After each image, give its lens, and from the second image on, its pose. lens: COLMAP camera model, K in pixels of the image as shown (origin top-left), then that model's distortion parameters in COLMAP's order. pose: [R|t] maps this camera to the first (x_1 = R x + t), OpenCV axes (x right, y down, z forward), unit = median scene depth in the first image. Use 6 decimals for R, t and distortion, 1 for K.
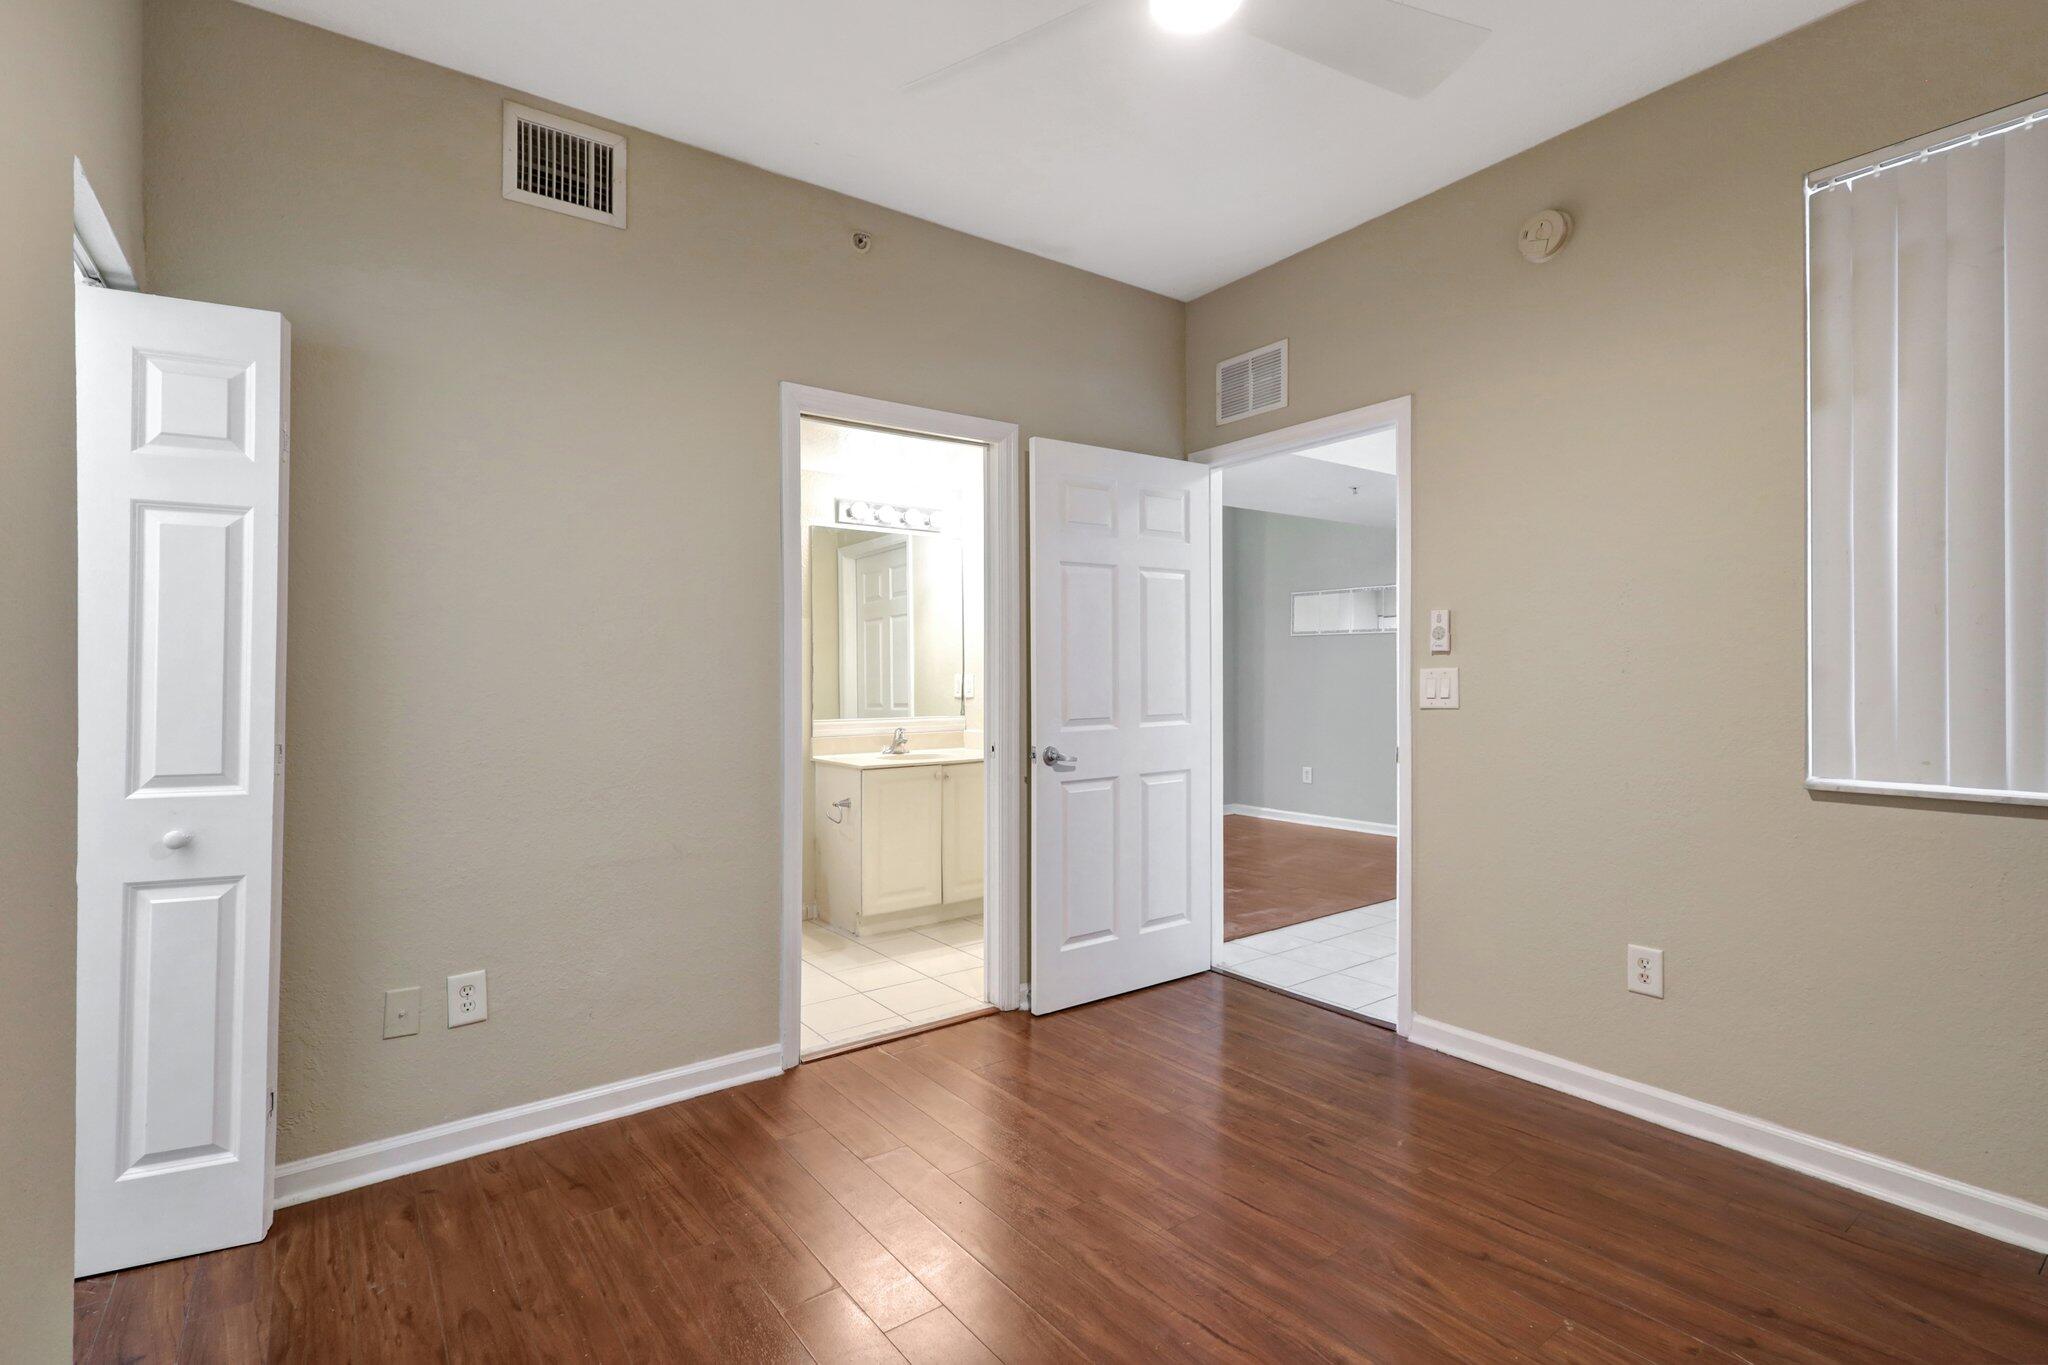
lens RADIAL K [[960.4, 0, 1024.0], [0, 960.4, 682.5], [0, 0, 1]] dist [-0.001130, -0.000054]
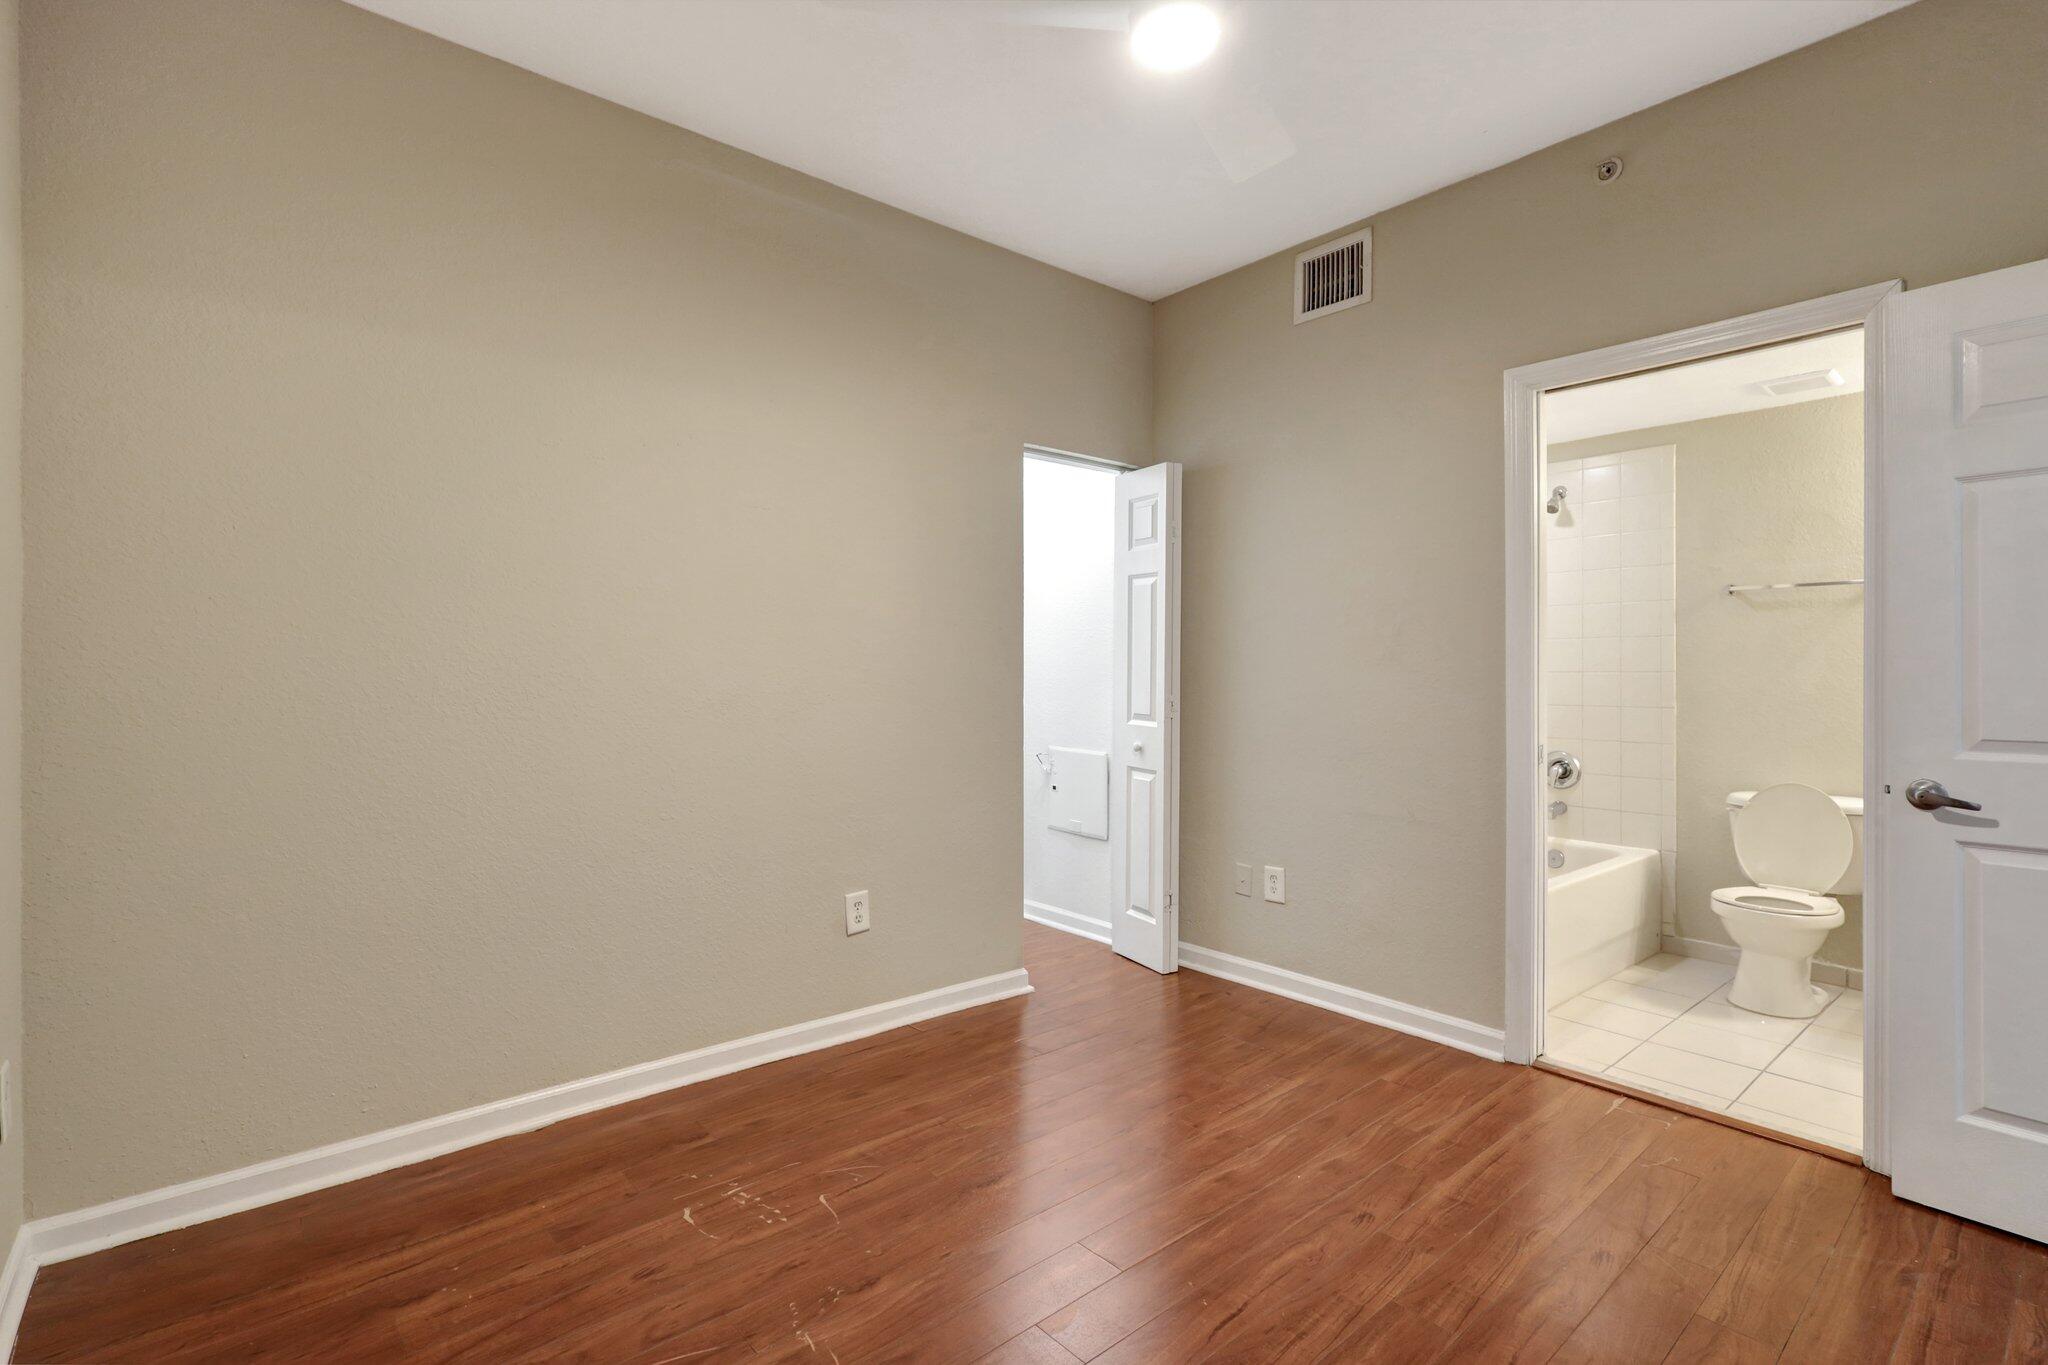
lens RADIAL K [[953.7, 0, 1019.7], [0, 953.7, 668.5], [0, 0, 1]] dist [0.002342, 0.000749]
pose [[0.072085, 0.007105, -0.997373, 0.792395], [-0.011322, 0.999916, 0.006305, -0.003874], [0.997334, 0.010838, 0.072159, 0.478206]]
